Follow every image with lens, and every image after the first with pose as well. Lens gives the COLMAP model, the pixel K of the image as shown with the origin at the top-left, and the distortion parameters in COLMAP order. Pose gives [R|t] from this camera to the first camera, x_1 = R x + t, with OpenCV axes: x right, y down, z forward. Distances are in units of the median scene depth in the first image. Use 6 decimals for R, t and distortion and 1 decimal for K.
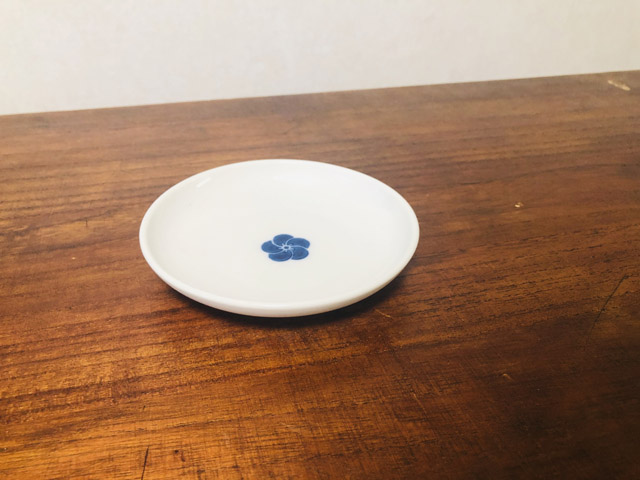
lens RADIAL K [[541.8, 0, 318.5], [0, 541.8, 240.0], [0, 0, 1]] dist [-0.001157, 0.006974]
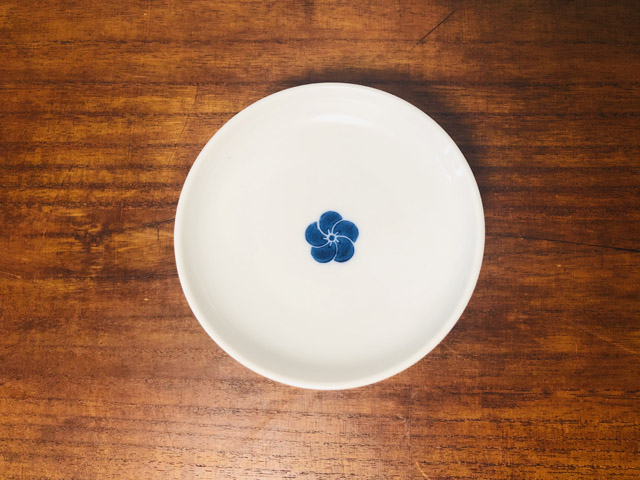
lens RADIAL K [[546.4, 0, 320.1], [0, 546.4, 238.6], [0, 0, 1]] dist [-0.033571, 0.051450]
pose [[0.955338, 0.267020, -0.126606, -0.042390], [-0.080533, 0.647454, 0.757838, -0.740708], [0.284330, -0.713795, 0.640041, 0.468748]]
